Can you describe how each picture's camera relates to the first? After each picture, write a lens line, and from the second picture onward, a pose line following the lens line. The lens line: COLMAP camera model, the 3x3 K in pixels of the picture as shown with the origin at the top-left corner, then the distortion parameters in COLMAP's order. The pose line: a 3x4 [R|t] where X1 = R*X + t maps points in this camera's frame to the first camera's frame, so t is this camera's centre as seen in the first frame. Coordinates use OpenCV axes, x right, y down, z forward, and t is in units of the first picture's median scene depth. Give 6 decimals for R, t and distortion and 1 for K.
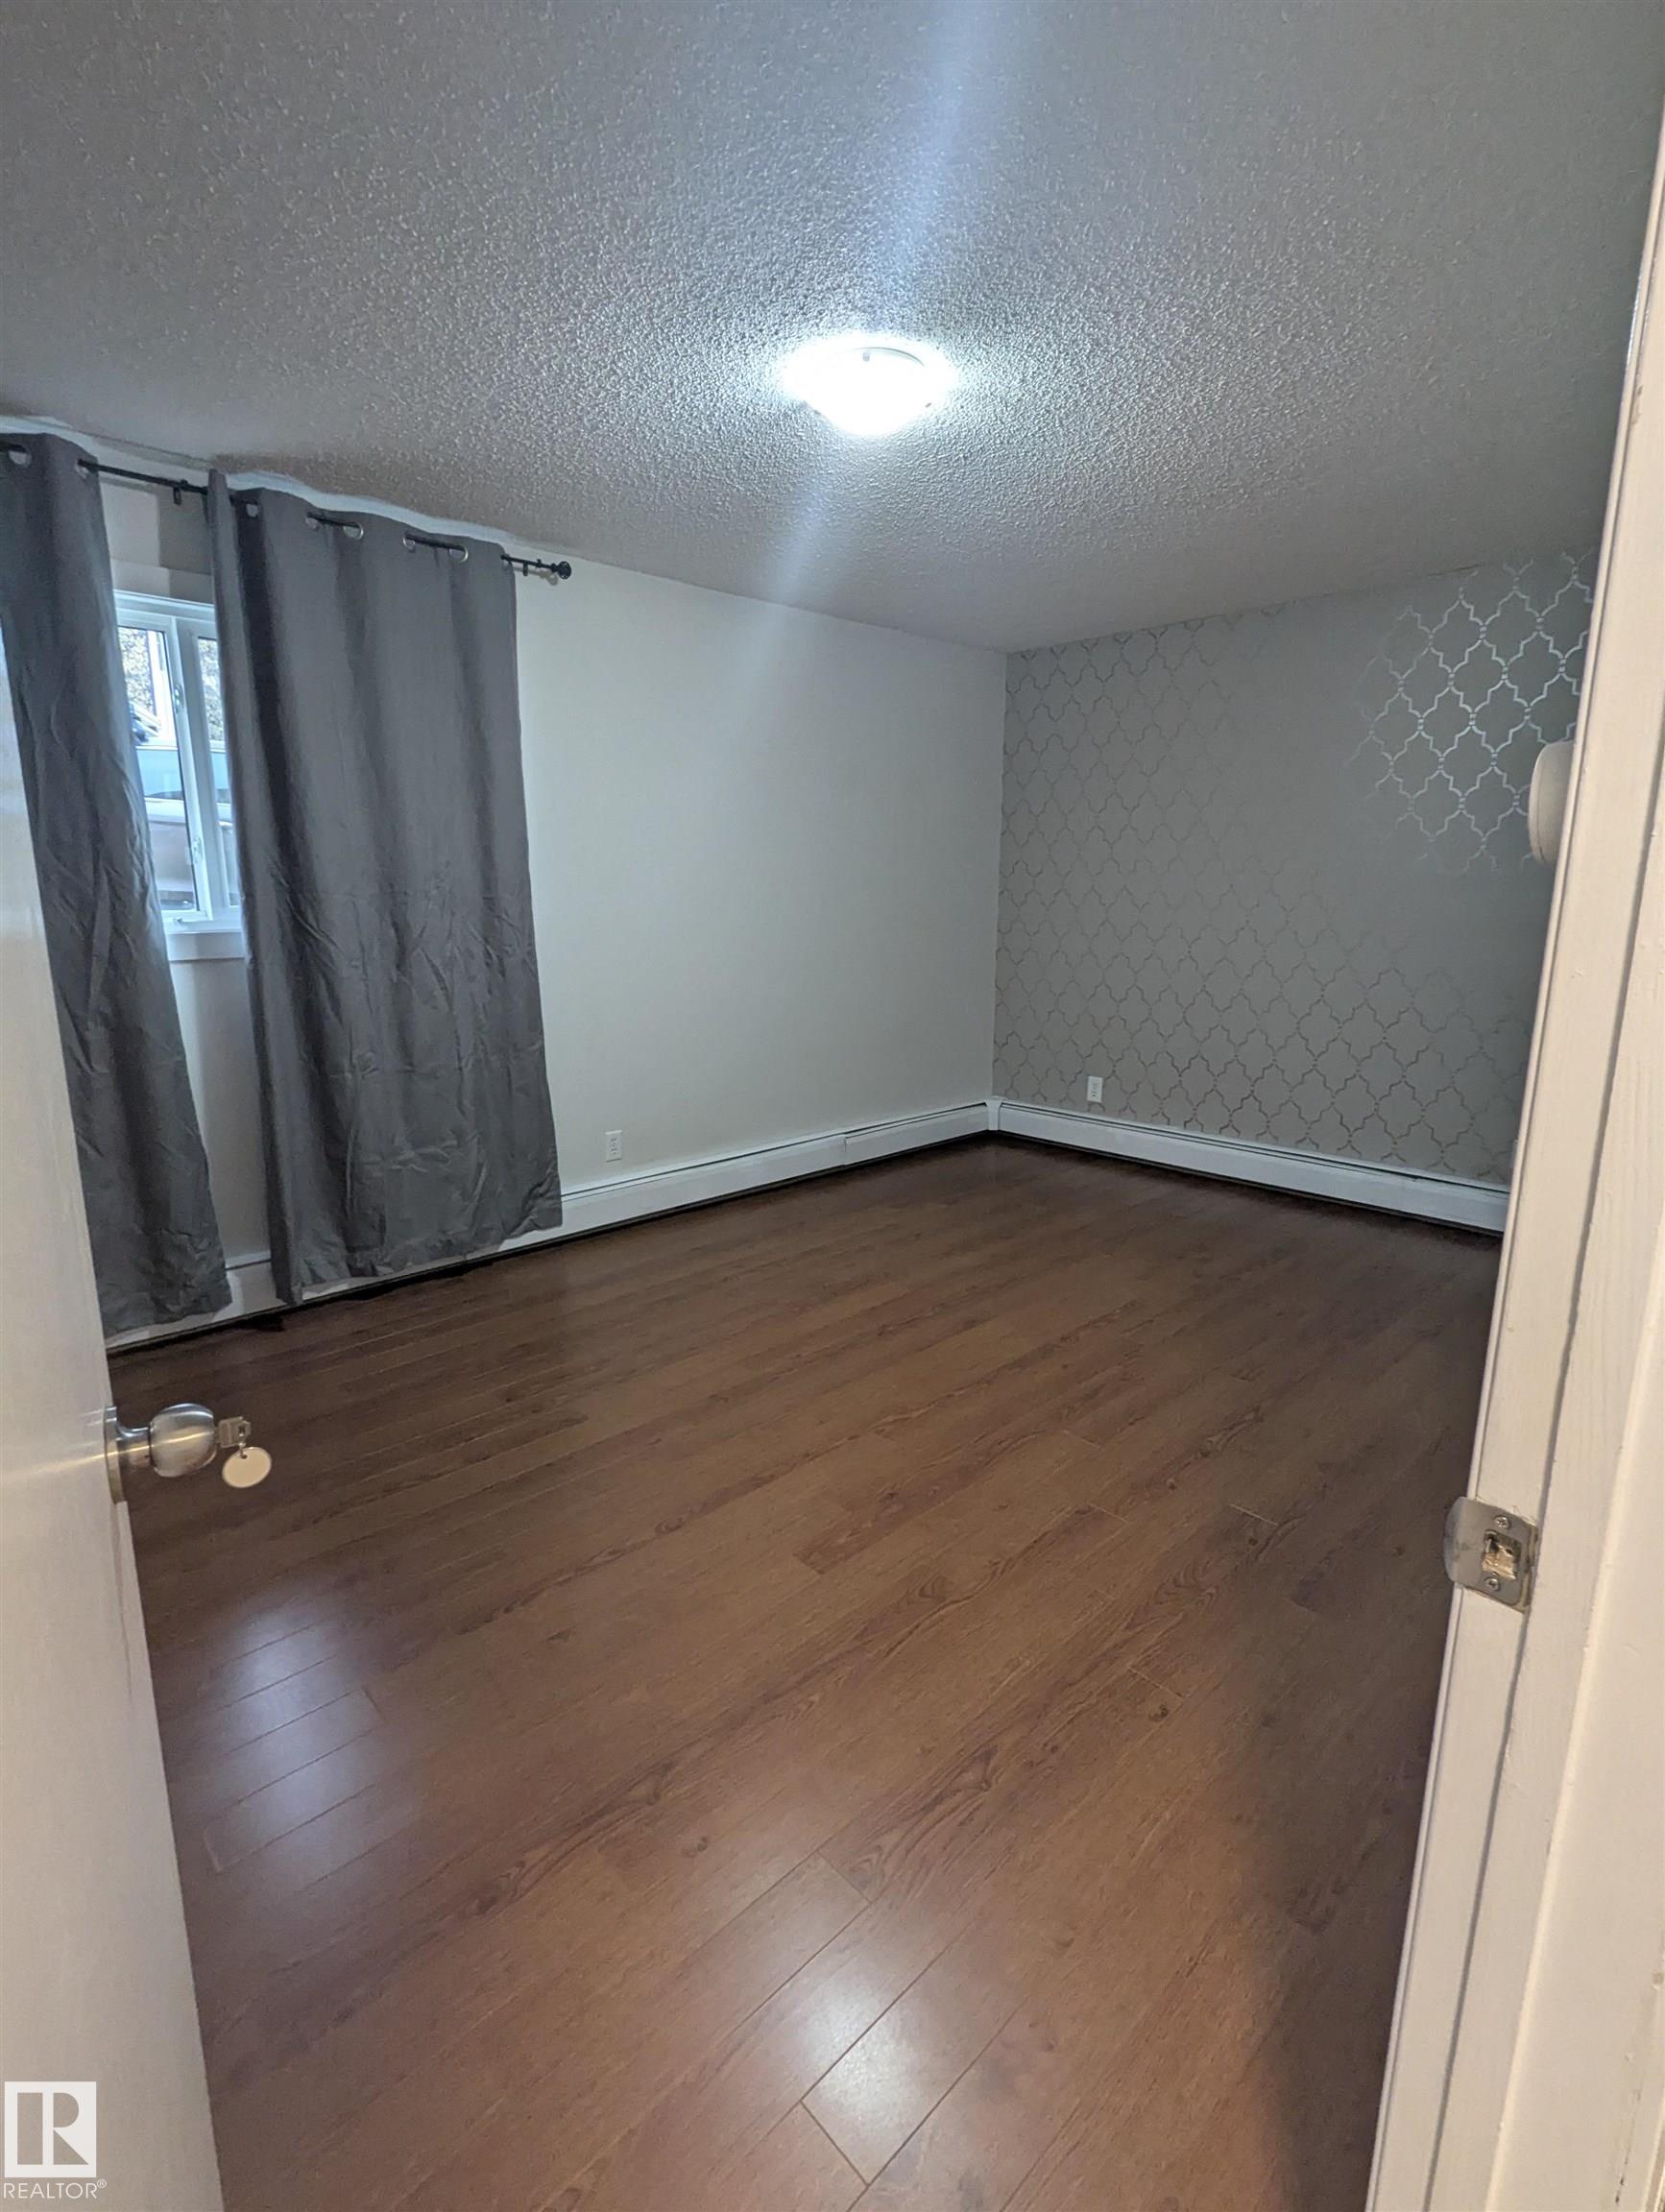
lens RADIAL K [[1038.7, 0, 830.7], [0, 1038.7, 1101.7], [0, 0, 1]] dist [-0.005602, 0.002645]
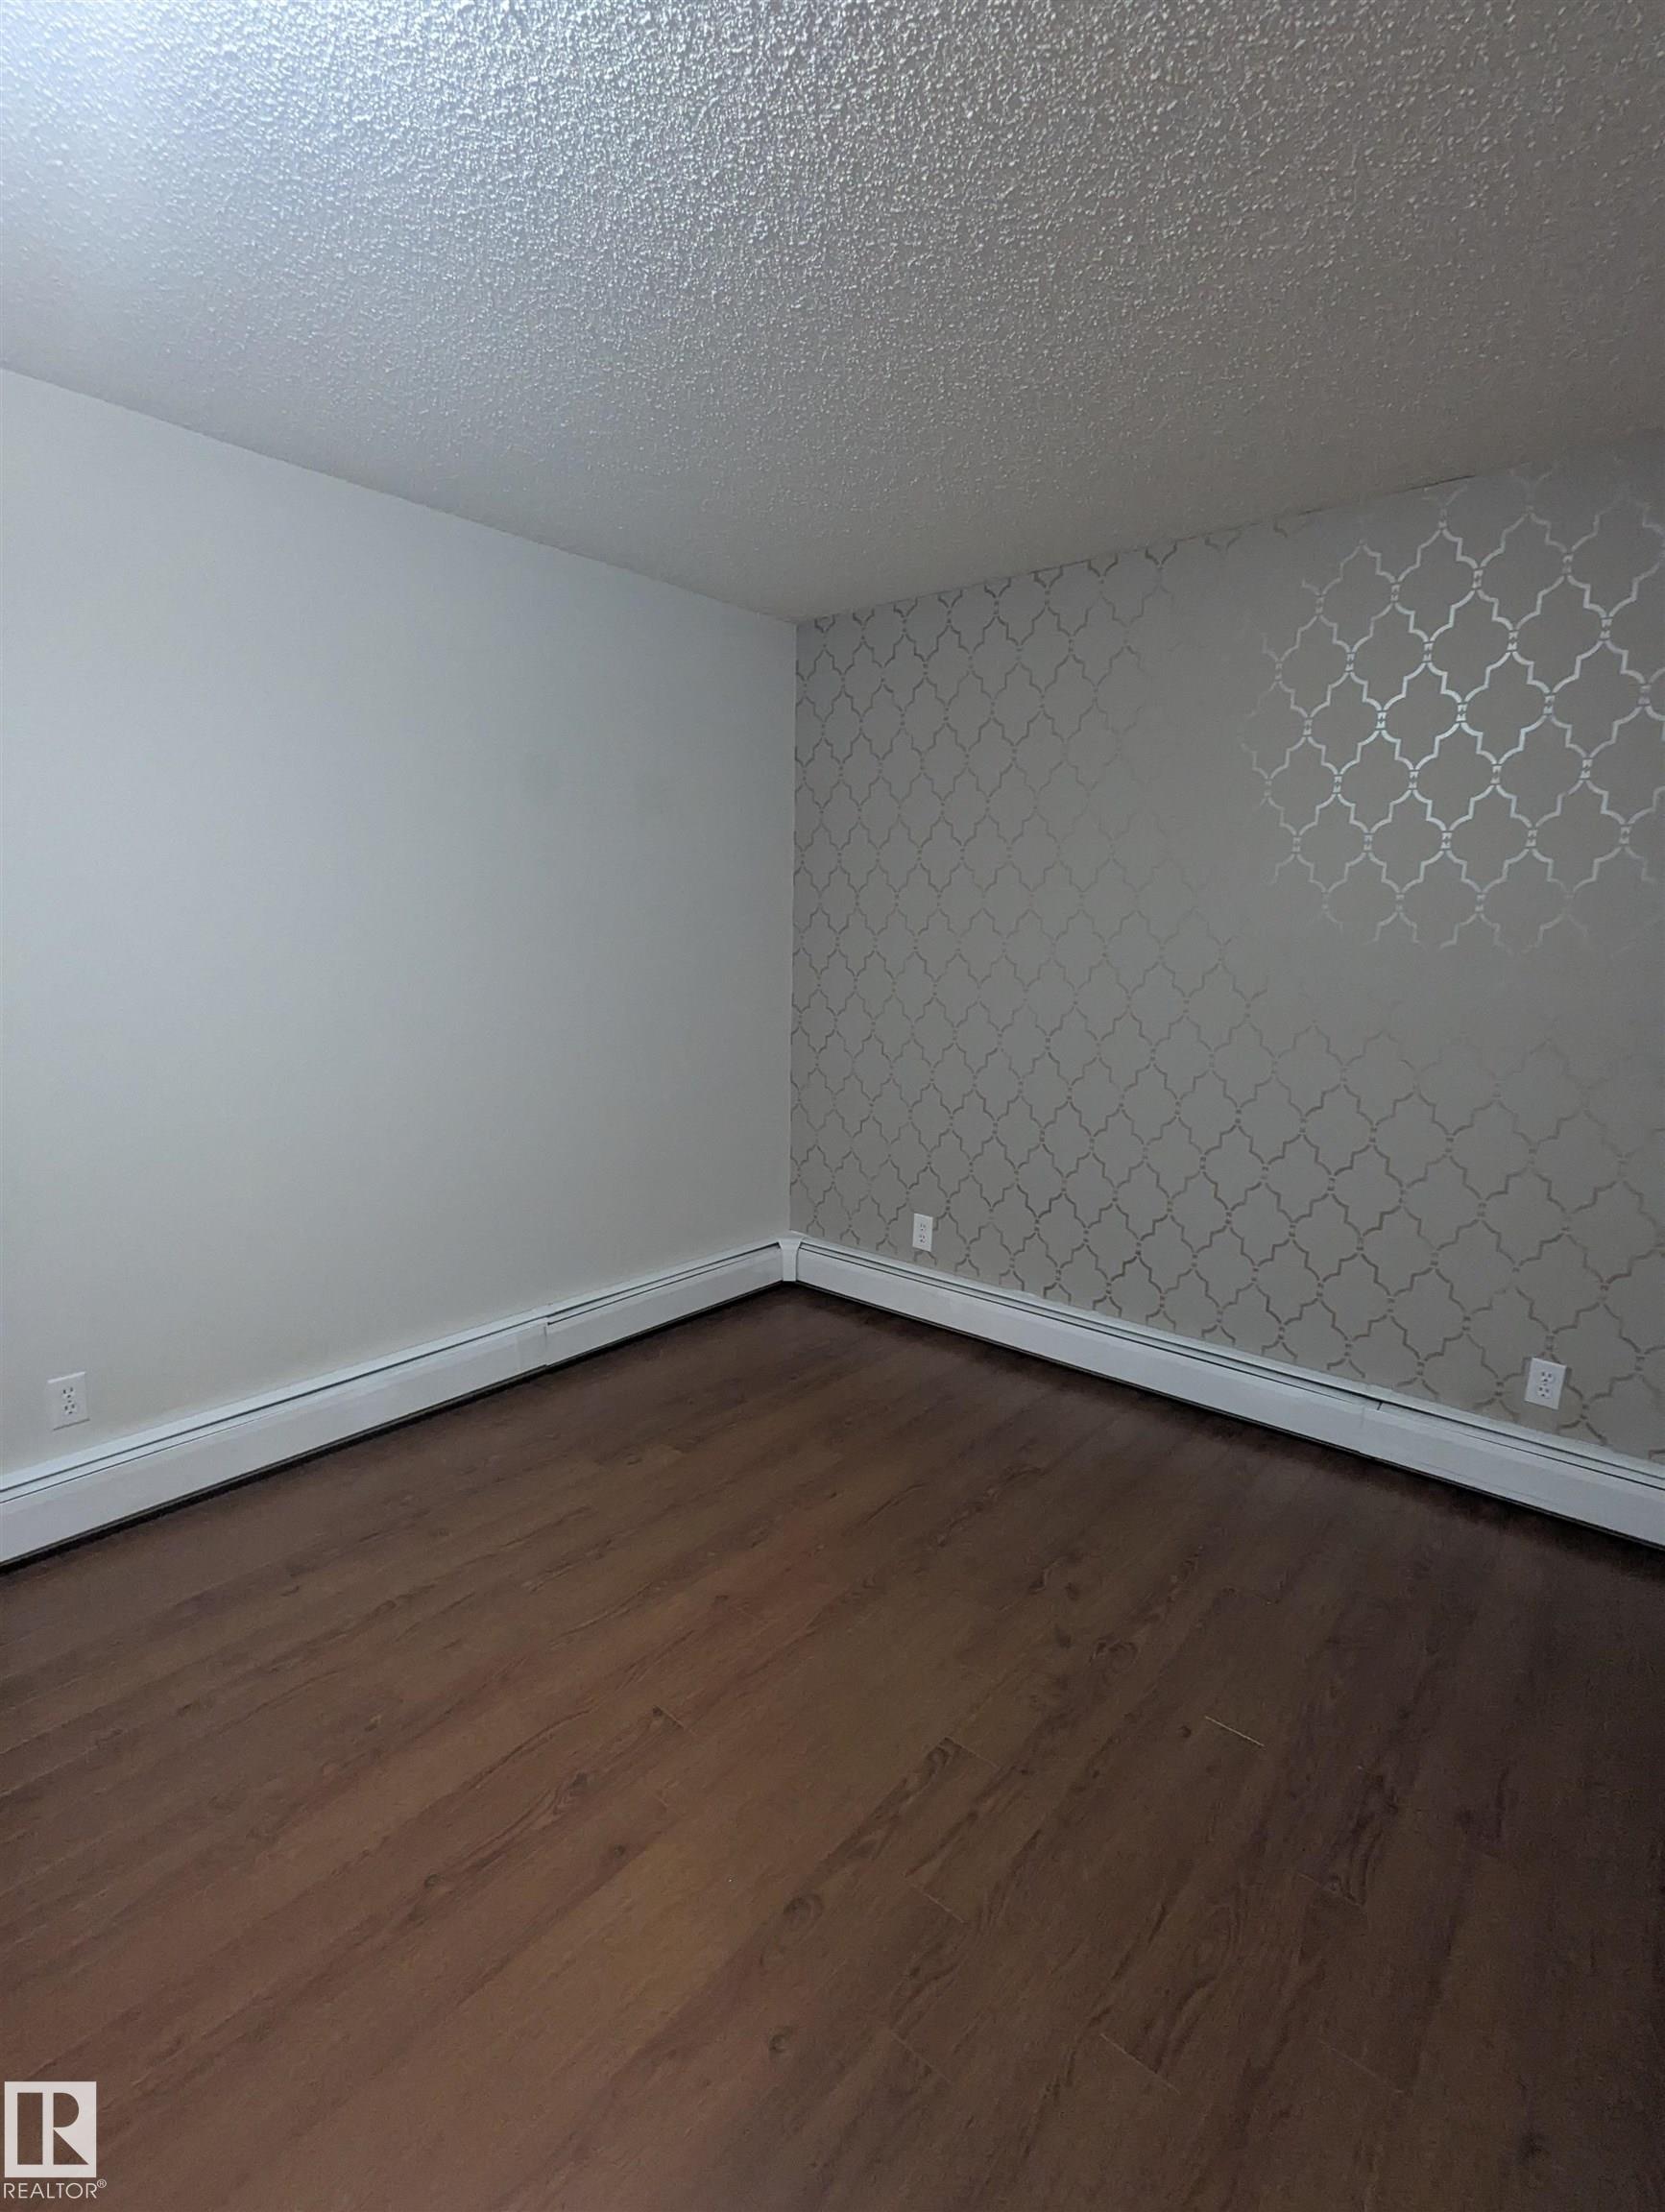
lens RADIAL K [[1038.7, 0, 832.3], [0, 1038.7, 1110.1], [0, 0, 1]] dist [-0.005602, 0.002645]
pose [[0.993204, -0.004311, 0.116303, 0.122607], [0.007364, 0.999639, -0.025831, -0.086301], [-0.116149, 0.026512, 0.992878, 0.331252]]
